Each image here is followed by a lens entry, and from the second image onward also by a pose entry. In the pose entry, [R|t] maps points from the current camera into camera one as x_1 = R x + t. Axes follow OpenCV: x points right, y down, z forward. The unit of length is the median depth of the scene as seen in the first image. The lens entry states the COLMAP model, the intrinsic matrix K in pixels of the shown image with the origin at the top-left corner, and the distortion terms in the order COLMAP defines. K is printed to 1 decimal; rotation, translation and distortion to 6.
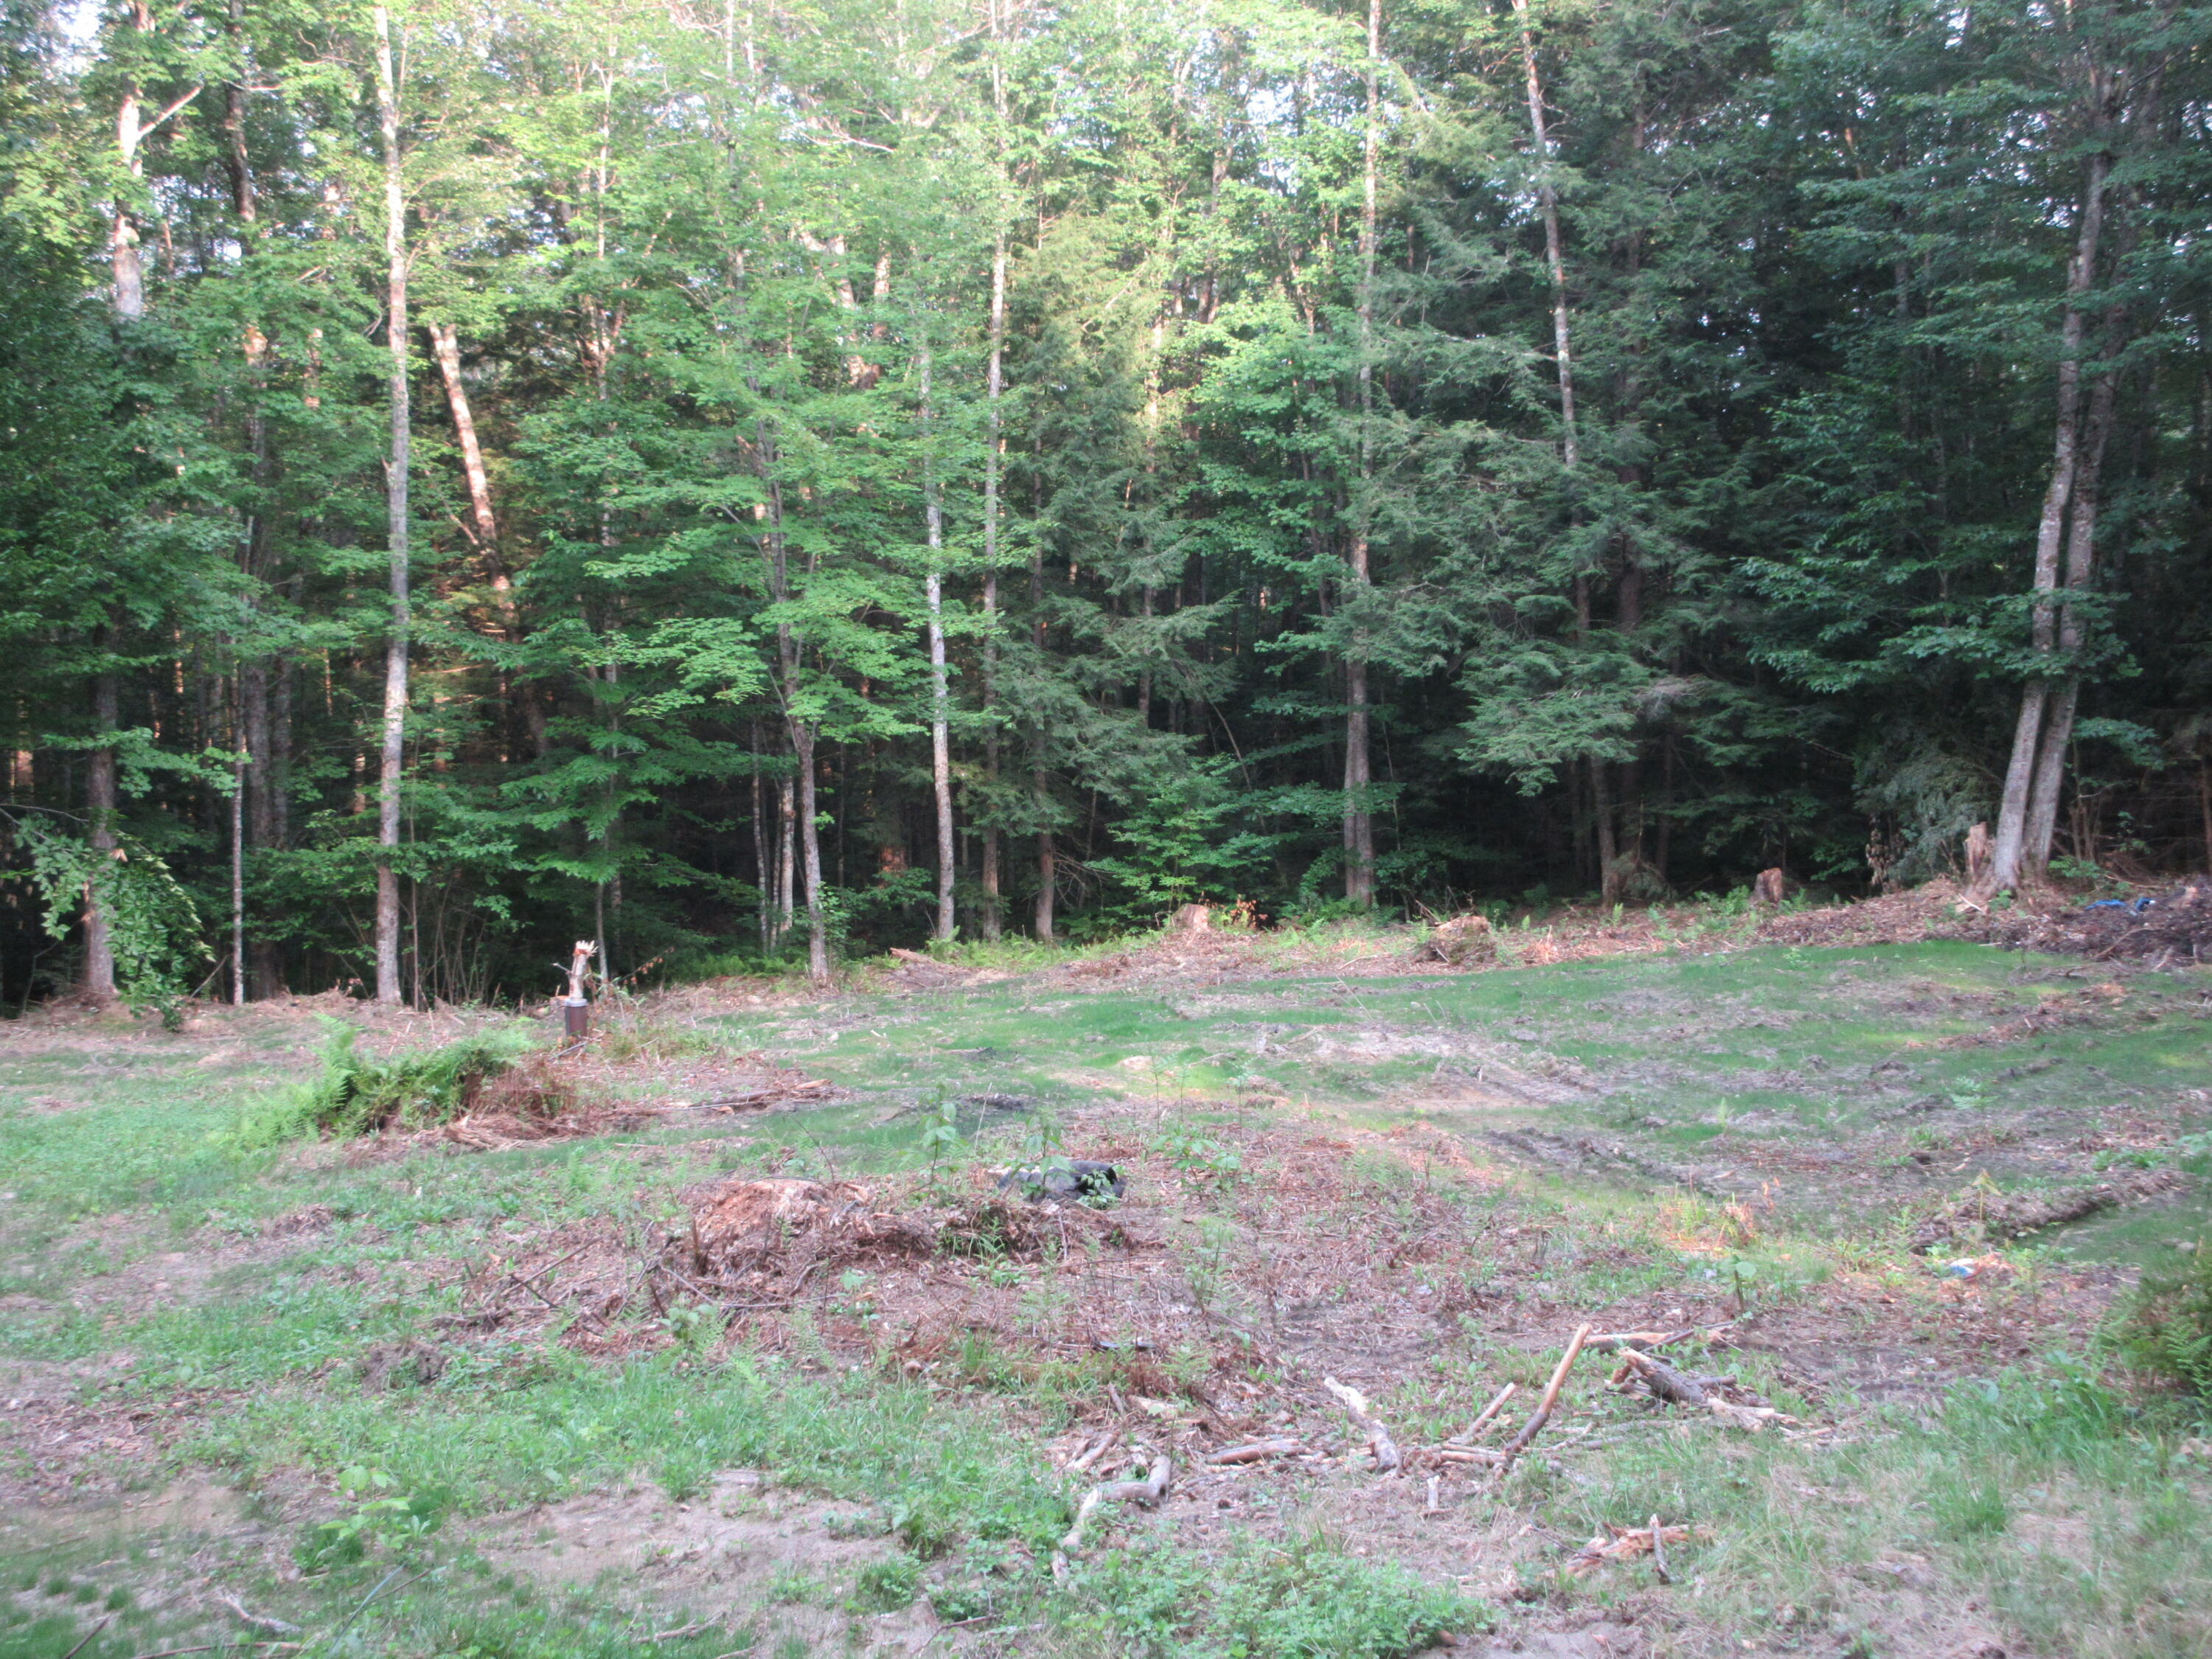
lens RADIAL K [[2257.6, 0, 1106.0], [0, 2257.6, 829.5], [0, 0, 1]] dist [-0.018558, -0.007353]
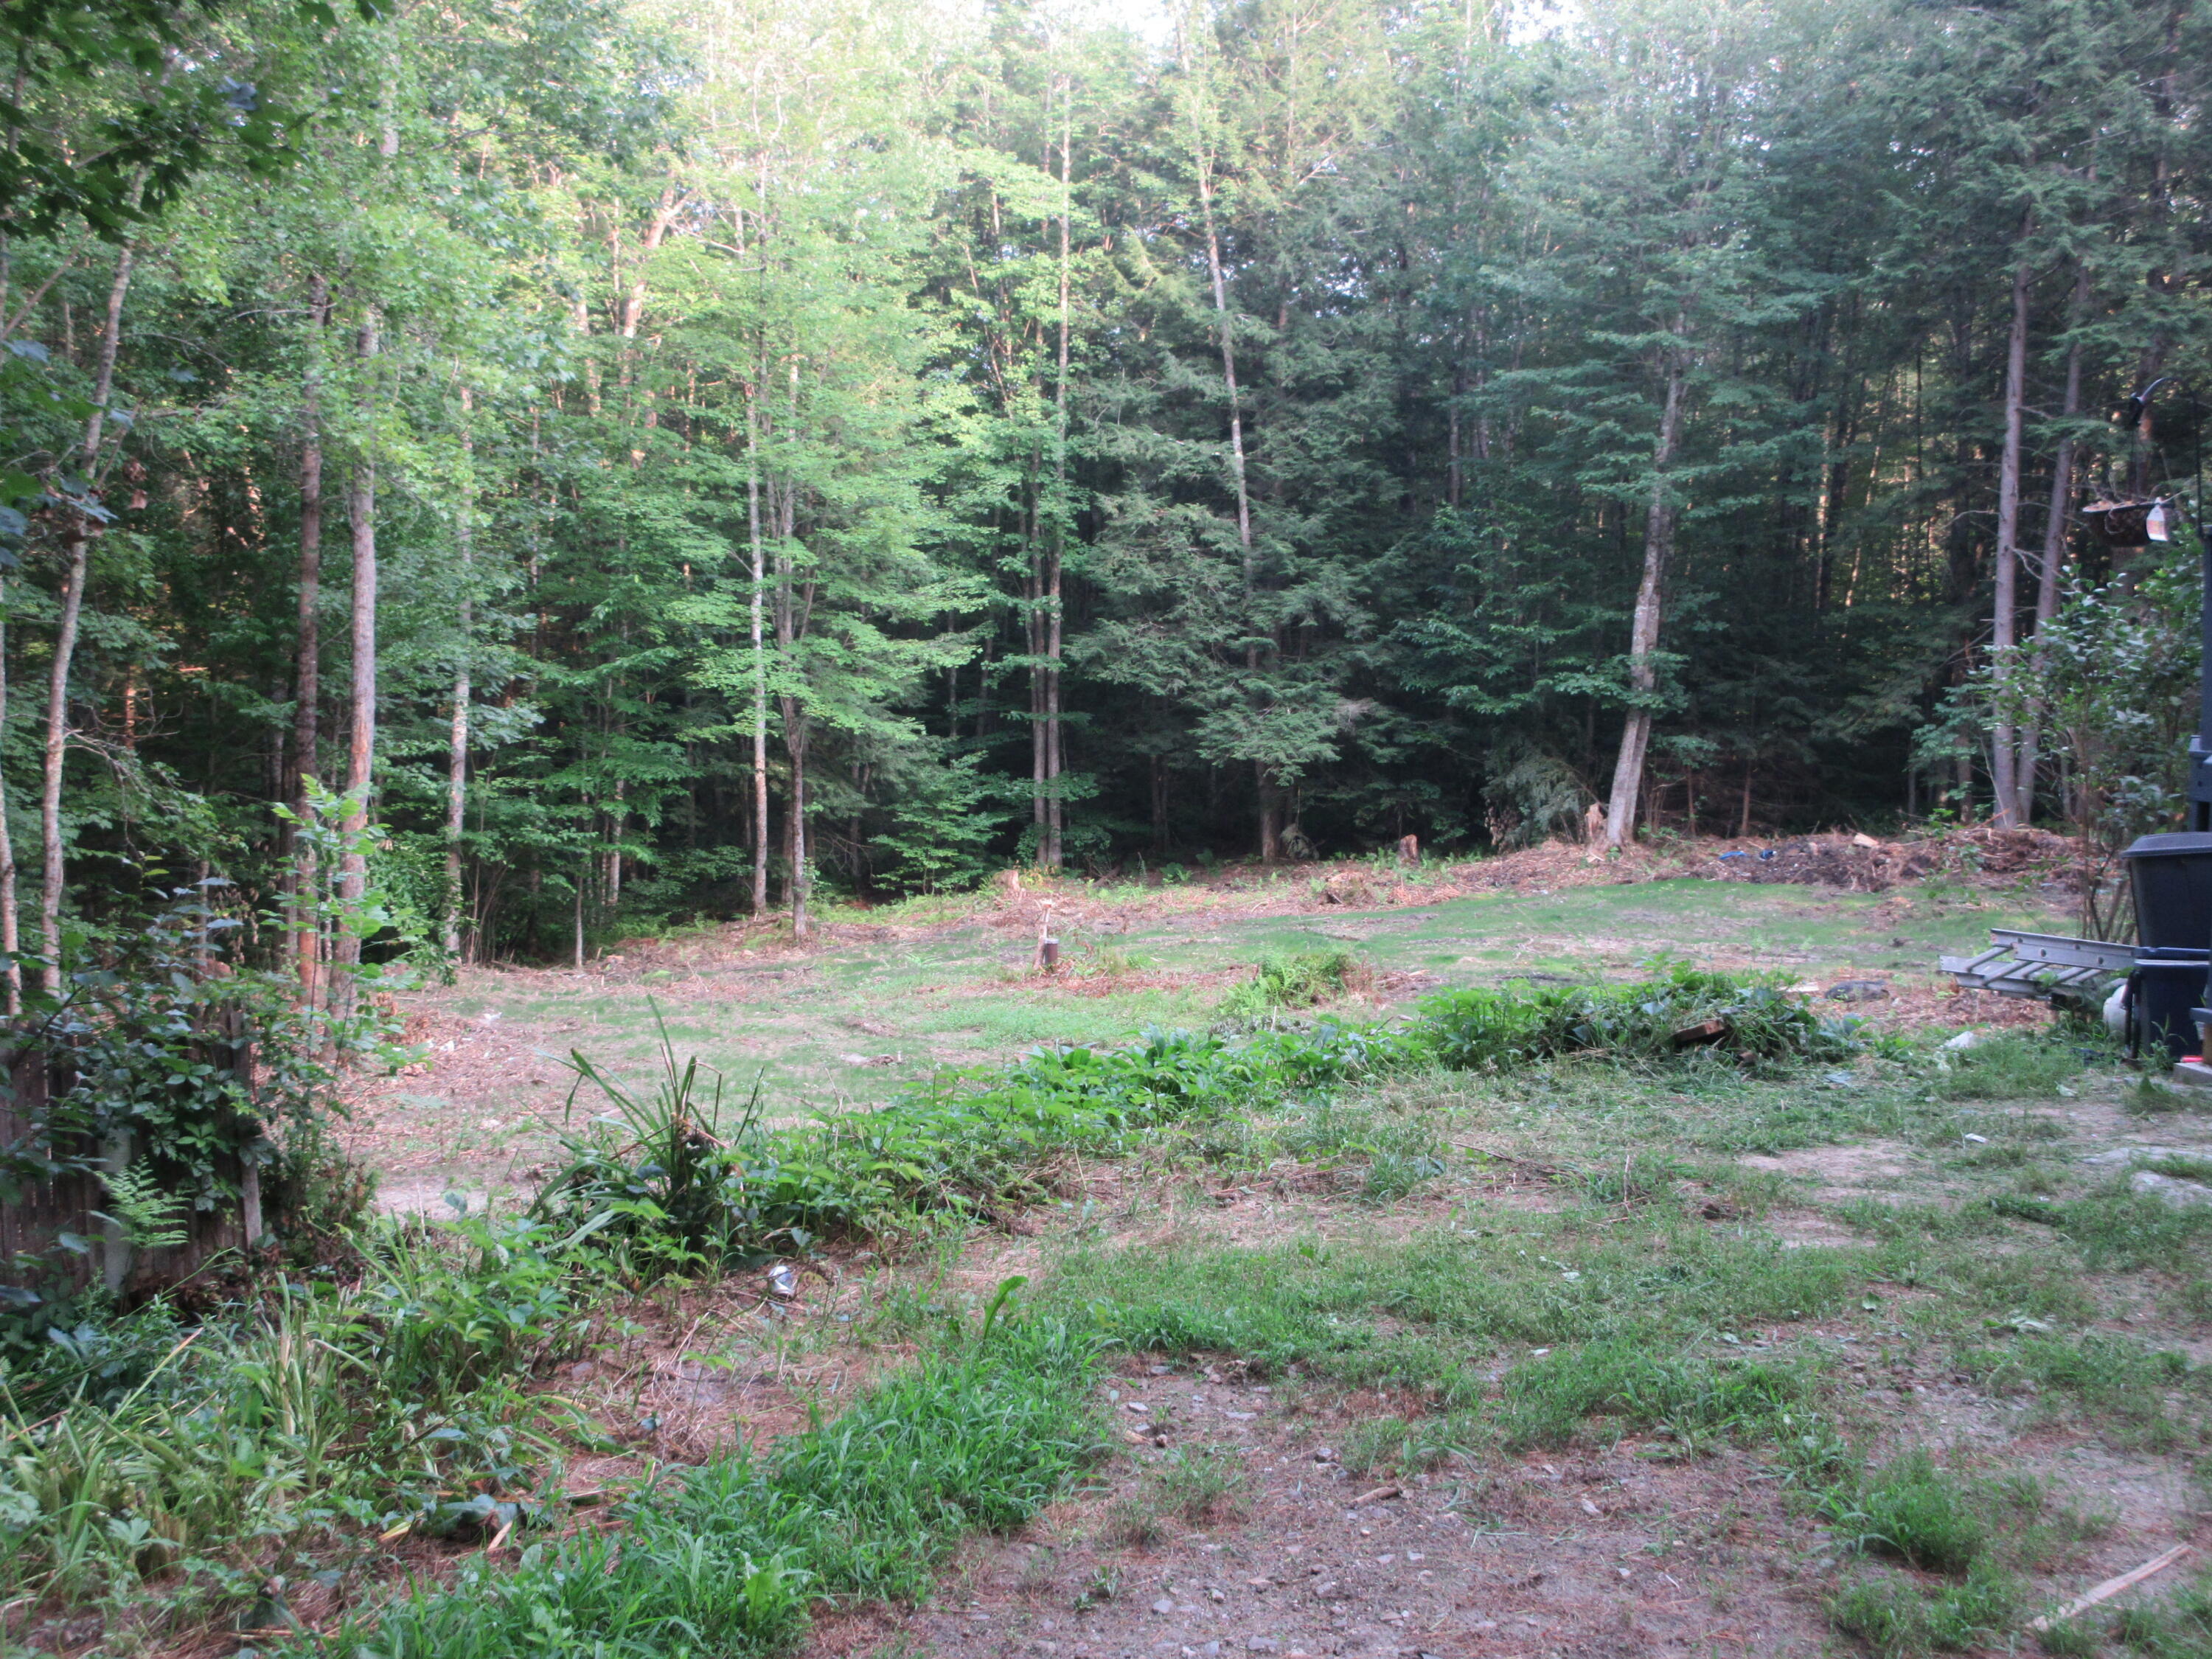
lens RADIAL K [[2257.6, 0, 1106.0], [0, 2257.6, 829.5], [0, 0, 1]] dist [-0.018558, -0.007353]
pose [[0.897277, -0.015177, 0.441207, -0.494532], [0.008751, 0.999824, 0.016597, -0.011383], [-0.441381, -0.011031, 0.897252, -0.185230]]
